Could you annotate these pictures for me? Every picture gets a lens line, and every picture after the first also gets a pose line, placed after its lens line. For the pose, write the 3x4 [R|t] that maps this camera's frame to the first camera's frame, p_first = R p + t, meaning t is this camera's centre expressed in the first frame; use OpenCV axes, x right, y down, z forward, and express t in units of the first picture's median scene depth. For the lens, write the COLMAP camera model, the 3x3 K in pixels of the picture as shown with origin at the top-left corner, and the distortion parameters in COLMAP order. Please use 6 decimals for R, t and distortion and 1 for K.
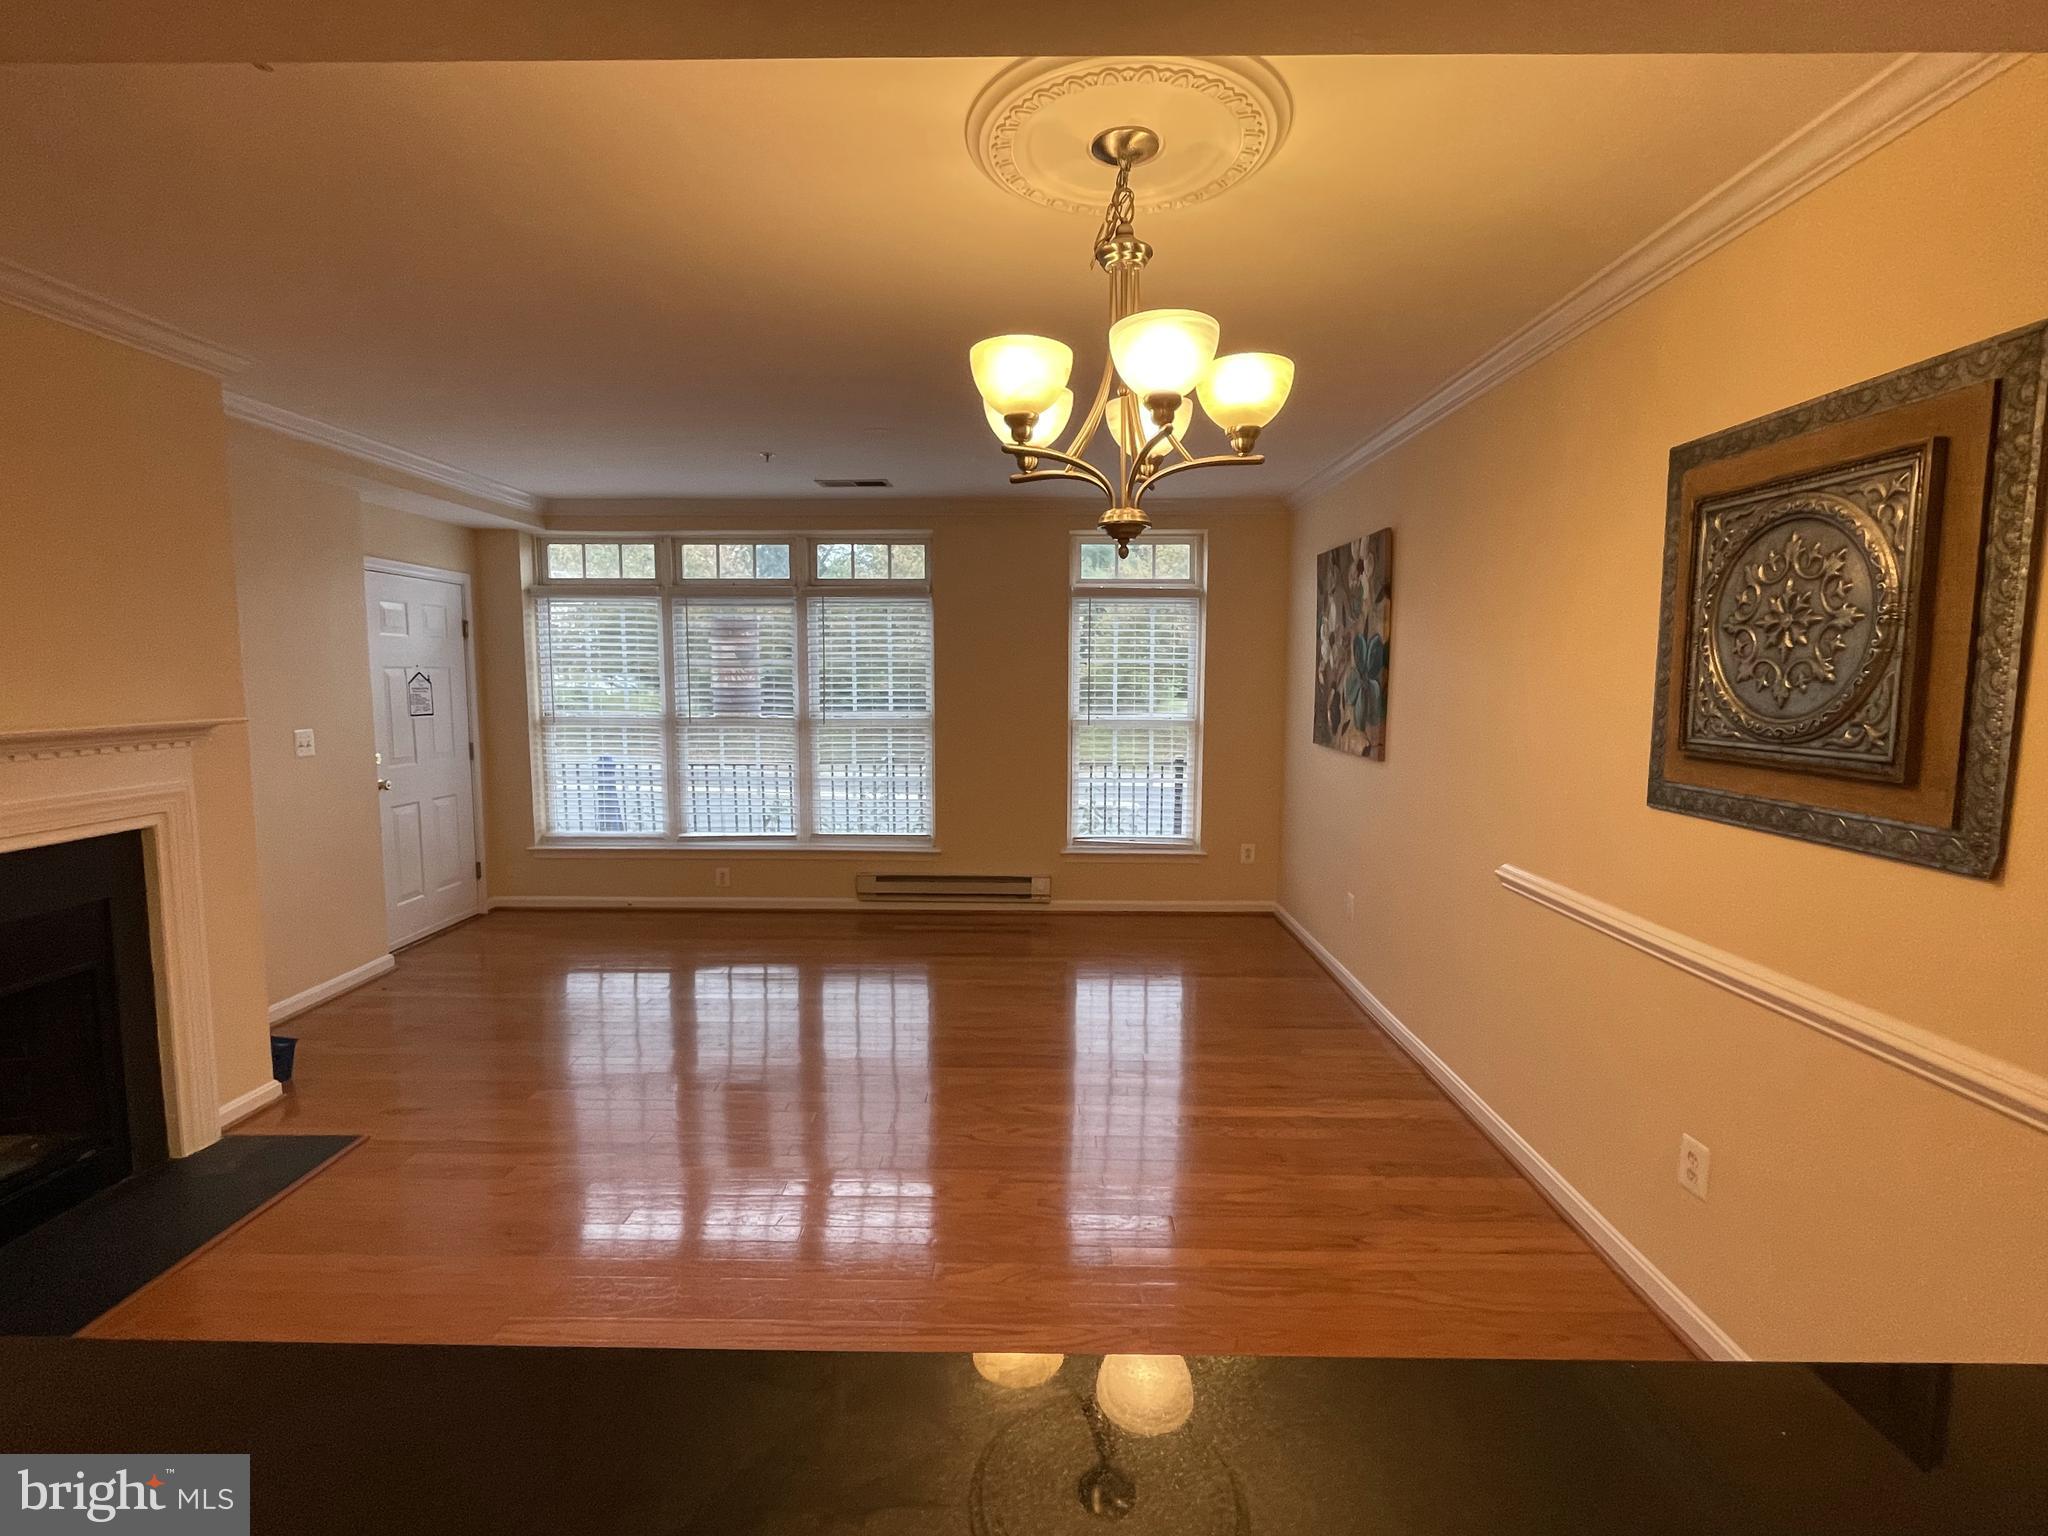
lens RADIAL K [[958.1, 0, 1036.3], [0, 958.1, 772.5], [0, 0, 1]] dist [-0.000210, -0.000116]
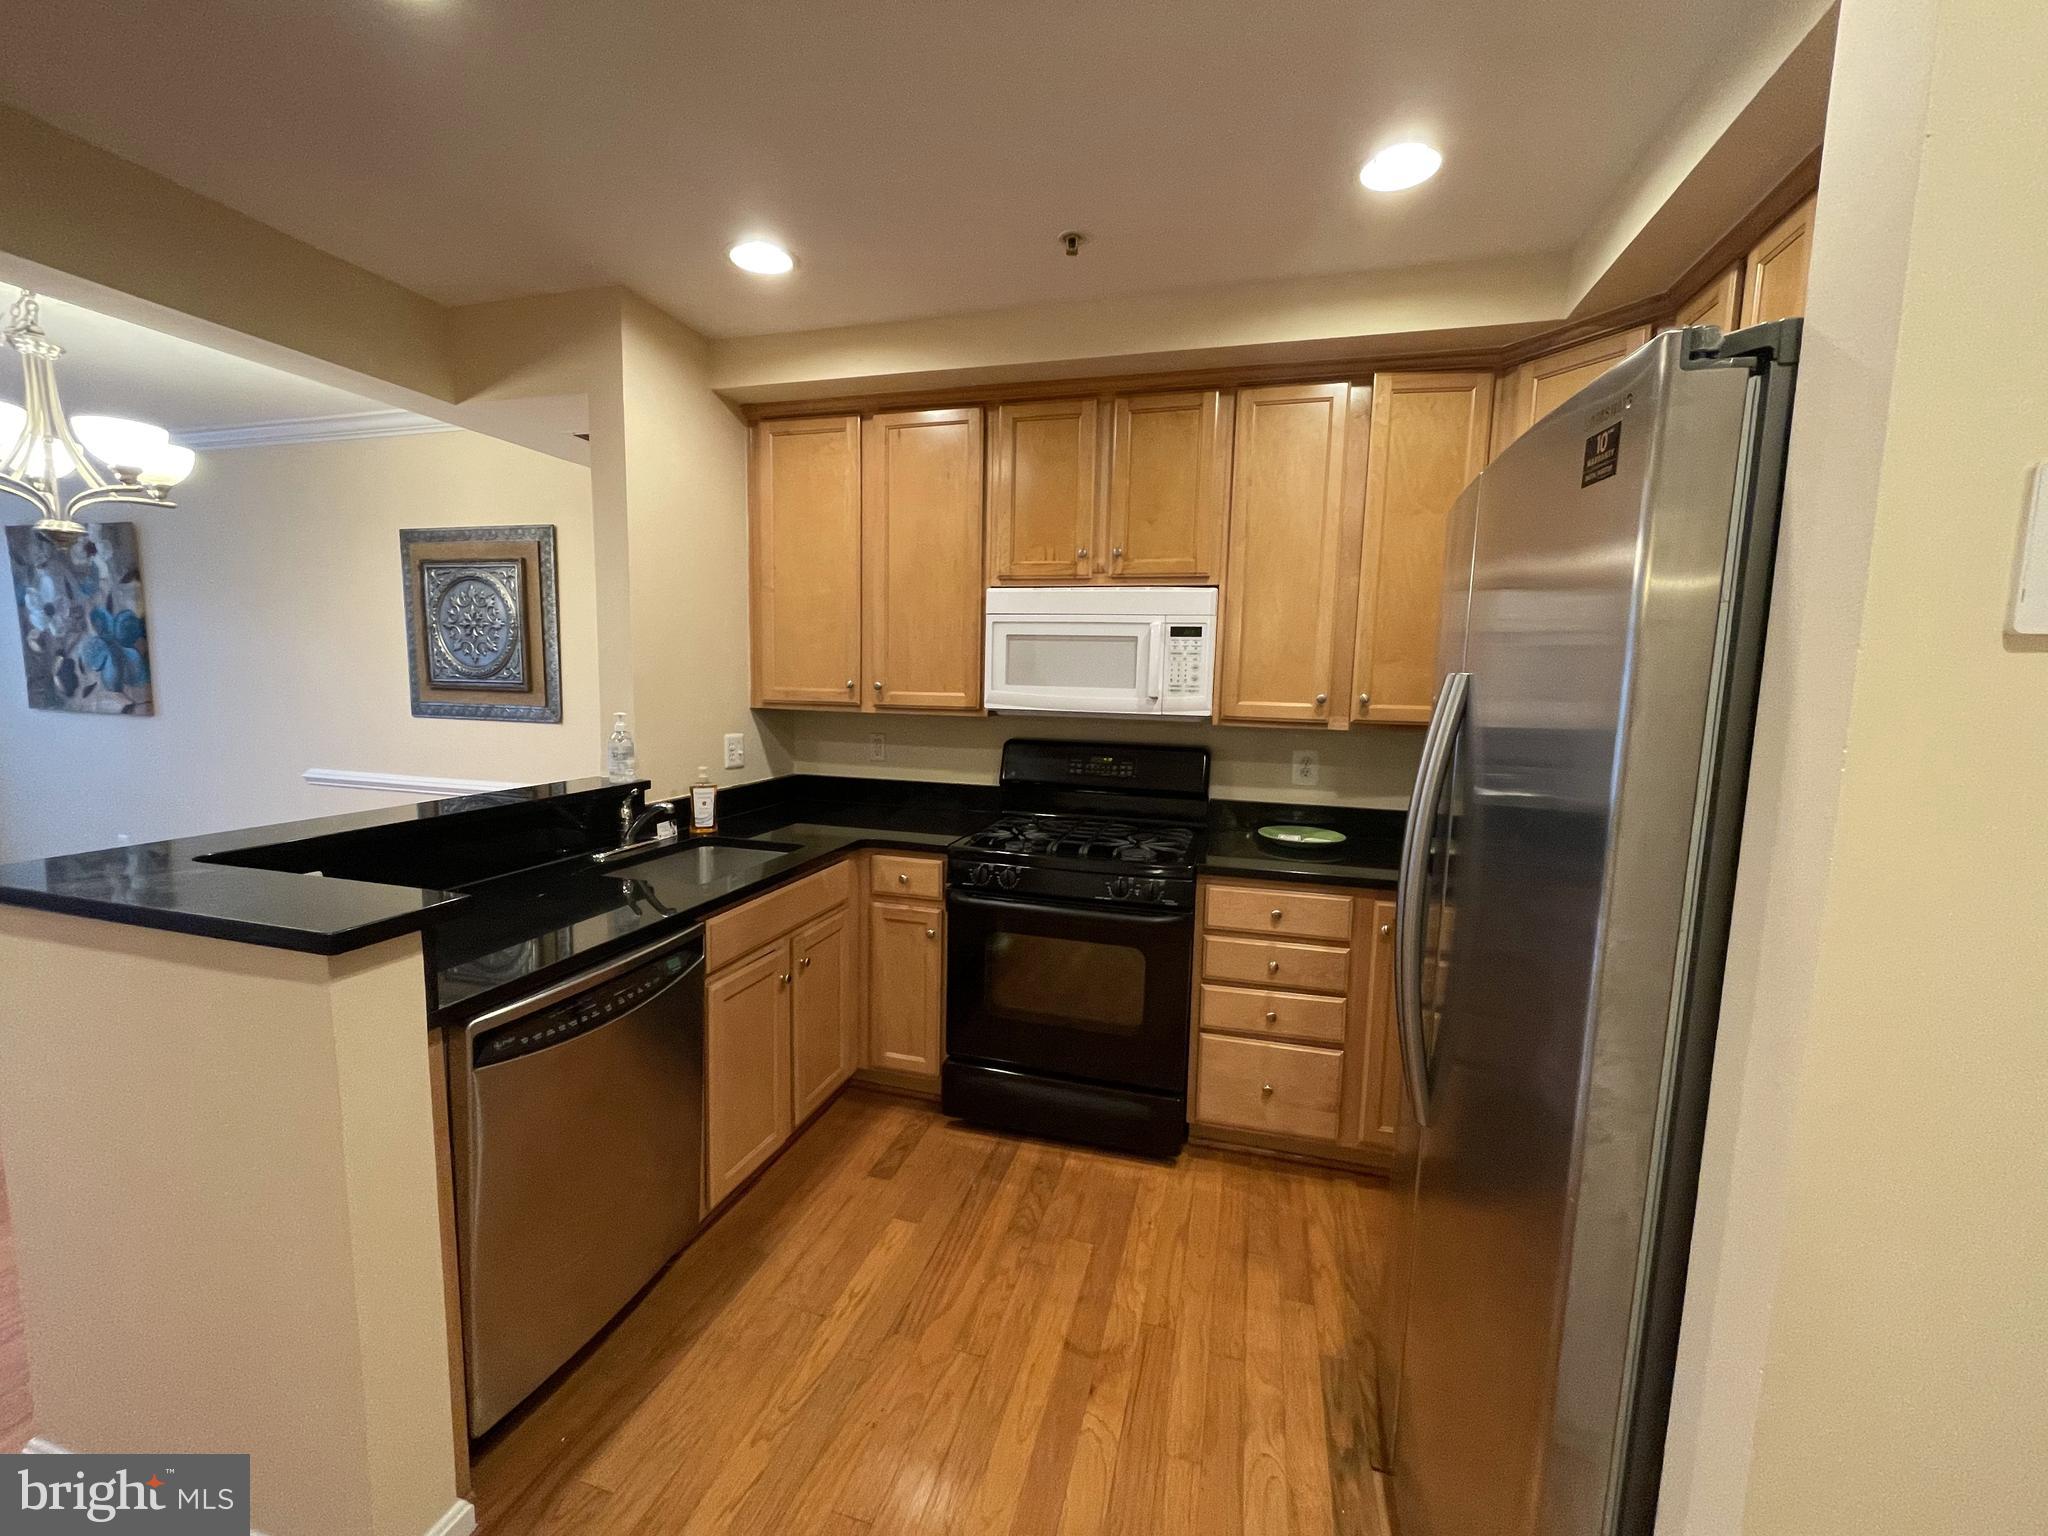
lens RADIAL K [[837.5, 0, 1018.5], [0, 837.5, 774.1], [0, 0, 1]] dist [-0.000957, 0.000286]
pose [[0.277875, -0.110080, 0.954289, -0.723006], [0.079360, 0.992647, 0.091396, 0.106108], [-0.957333, 0.050335, 0.284568, -0.716316]]
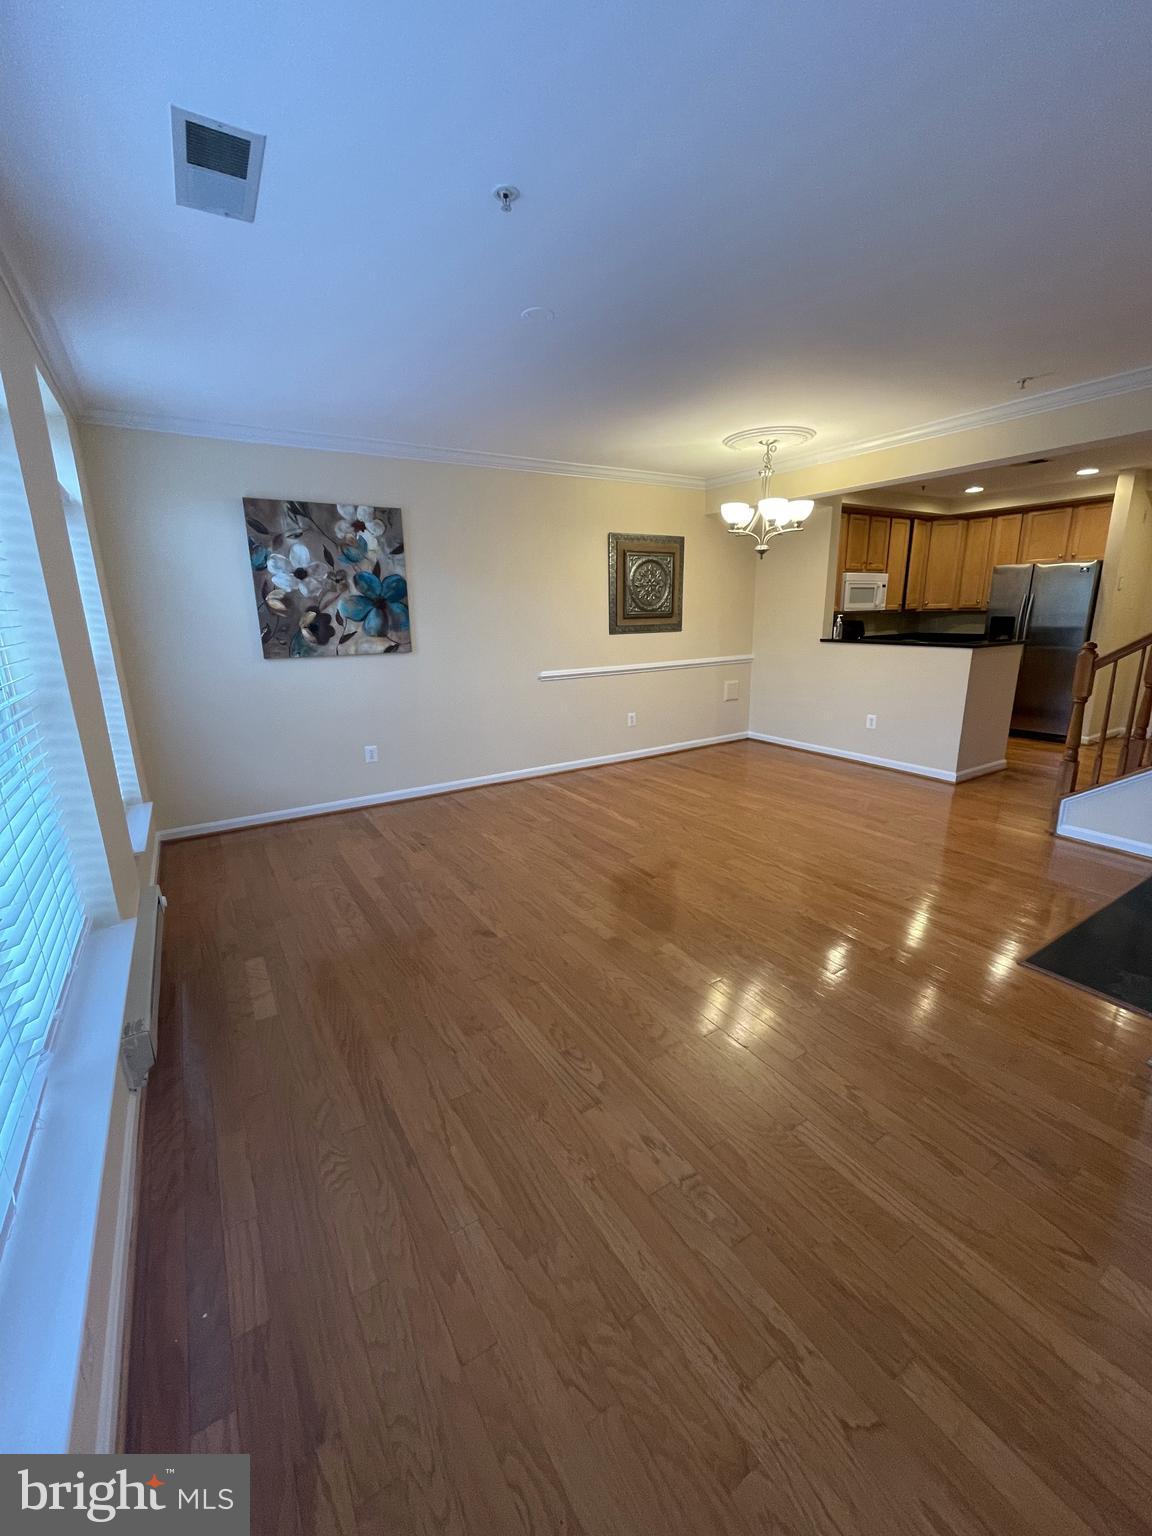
lens RADIAL K [[628.1, 0, 578.8], [0, 628.1, 758.3], [0, 0, 1]] dist [-0.000957, 0.000286]
pose [[-0.537510, -0.192510, 0.820989, -1.525966], [0.104358, 0.950922, 0.291301, -0.255469], [-0.836775, 0.242254, -0.491040, 2.727497]]
